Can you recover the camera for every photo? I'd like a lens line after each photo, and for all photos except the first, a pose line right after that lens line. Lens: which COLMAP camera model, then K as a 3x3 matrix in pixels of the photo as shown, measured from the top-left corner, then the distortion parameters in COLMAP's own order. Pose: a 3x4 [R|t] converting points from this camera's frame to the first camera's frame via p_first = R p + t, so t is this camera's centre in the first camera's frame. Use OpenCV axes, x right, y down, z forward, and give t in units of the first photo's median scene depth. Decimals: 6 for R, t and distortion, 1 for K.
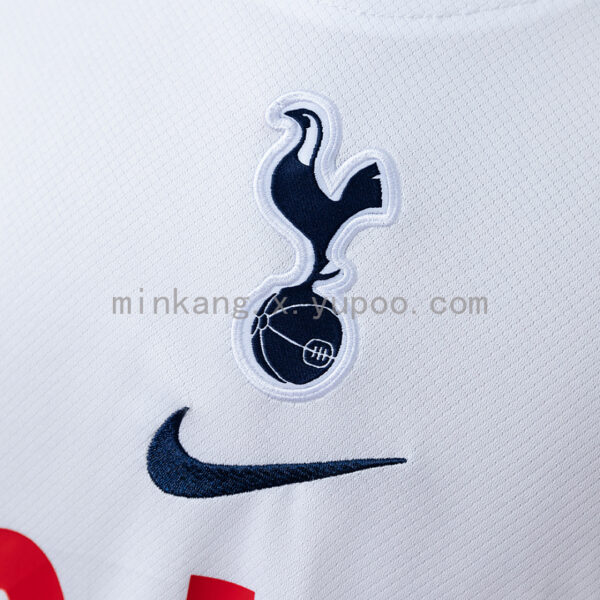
lens RADIAL K [[1140.5, 0, 299.9], [0, 1140.5, 300.1], [0, 0, 1]] dist [-0.069691, 0.000000]
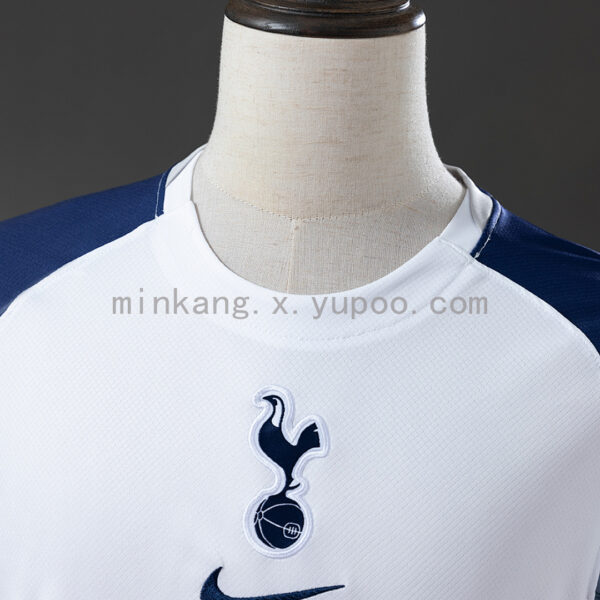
lens RADIAL K [[1140.5, 0, 300.4], [0, 1140.5, 300.0], [0, 0, 1]] dist [-0.069691, 0.000000]
pose [[0.996263, -0.075427, 0.042080, -0.018490], [0.080425, 0.987775, -0.133539, -0.072439], [-0.031493, 0.136425, 0.990150, -0.837592]]
